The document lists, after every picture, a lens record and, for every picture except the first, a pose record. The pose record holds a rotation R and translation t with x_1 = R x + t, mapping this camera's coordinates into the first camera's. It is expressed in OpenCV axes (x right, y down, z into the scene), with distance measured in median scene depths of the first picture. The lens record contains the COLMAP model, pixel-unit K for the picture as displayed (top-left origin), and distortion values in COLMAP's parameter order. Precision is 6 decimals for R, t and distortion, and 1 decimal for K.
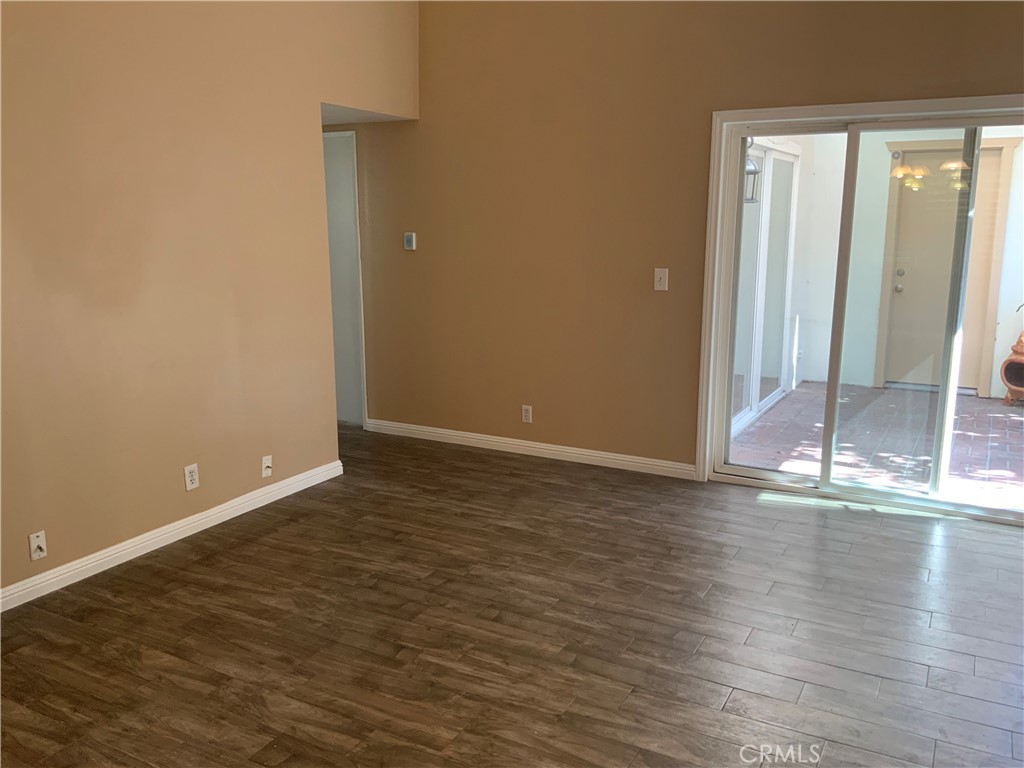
lens RADIAL K [[864.0, 0, 512.0], [0, 864.0, 384.0], [0, 0, 1]] dist [0.097993, -0.132286]
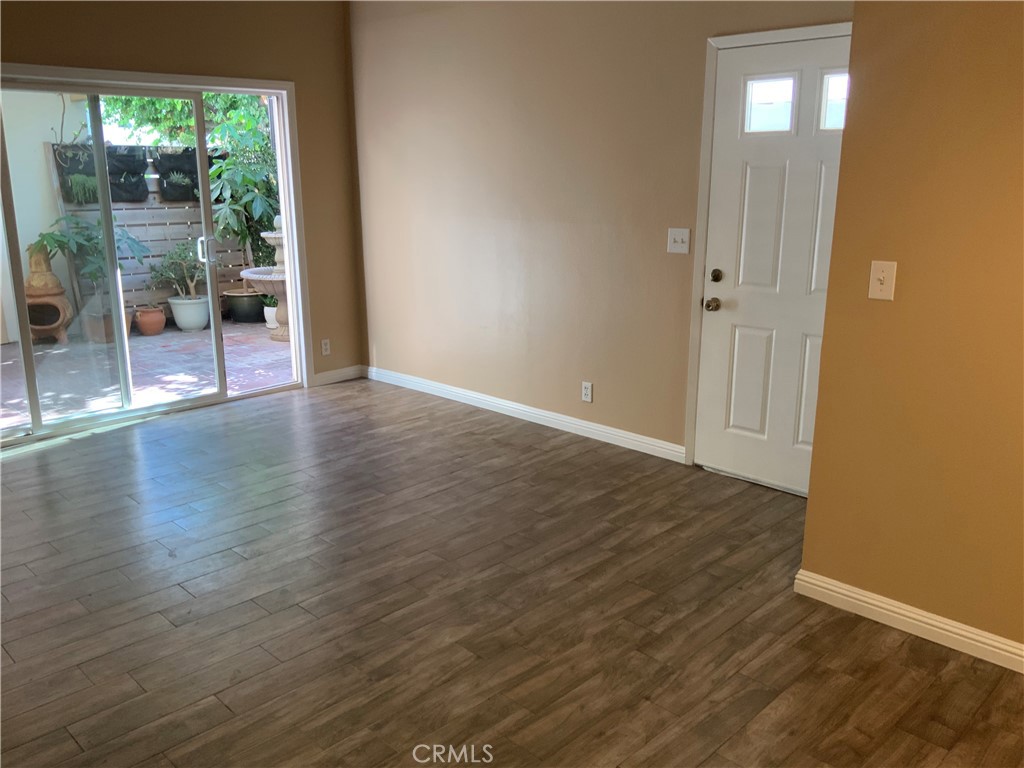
lens RADIAL K [[864.0, 0, 512.0], [0, 864.0, 384.0], [0, 0, 1]] dist [0.097993, -0.132286]
pose [[0.291691, -0.237791, 0.926484, -0.506390], [0.196733, 0.962811, 0.185176, -0.023241], [-0.936062, 0.128256, 0.327624, 0.124270]]
